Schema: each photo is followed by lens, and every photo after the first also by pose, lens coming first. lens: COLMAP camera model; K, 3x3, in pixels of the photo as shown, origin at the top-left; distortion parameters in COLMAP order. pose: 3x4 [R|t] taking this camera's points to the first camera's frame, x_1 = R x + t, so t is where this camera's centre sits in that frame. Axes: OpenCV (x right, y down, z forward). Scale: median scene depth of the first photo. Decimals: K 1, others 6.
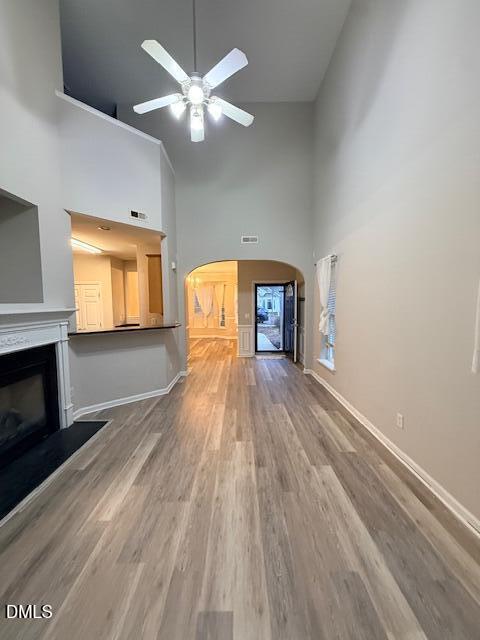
lens RADIAL K [[254.5, 0, 240.0], [0, 254.5, 320.0], [0, 0, 1]] dist [-0.001090, -0.000269]
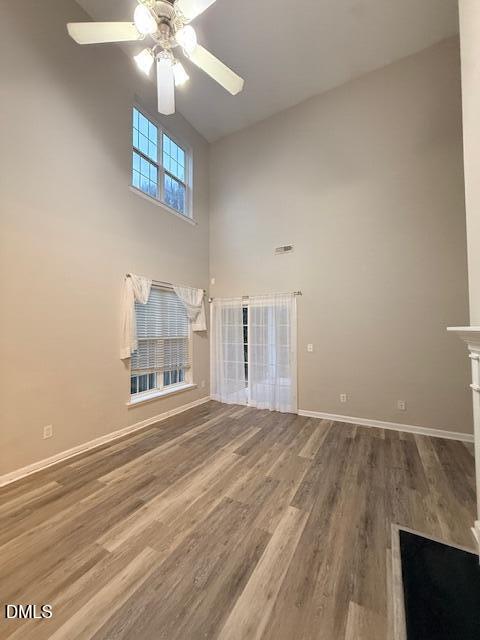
lens RADIAL K [[254.5, 0, 240.0], [0, 254.5, 320.0], [0, 0, 1]] dist [-0.001090, -0.000269]
pose [[-0.867497, 0.031851, 0.496422, -0.624830], [0.047899, 0.998659, 0.019627, -0.070784], [-0.495131, 0.040805, -0.867860, 1.418425]]
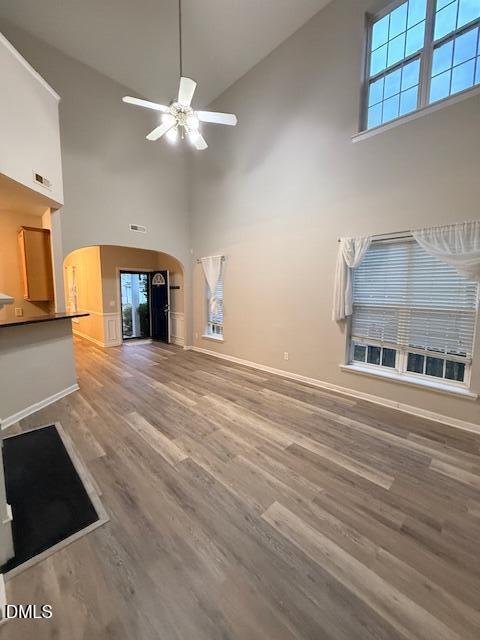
lens RADIAL K [[254.5, 0, 240.0], [0, 254.5, 320.0], [0, 0, 1]] dist [-0.001090, -0.000269]
pose [[0.717428, -0.064638, 0.693627, -0.795162], [0.033471, 0.997734, 0.058358, 0.017984], [-0.695828, -0.018651, 0.717967, -0.067734]]
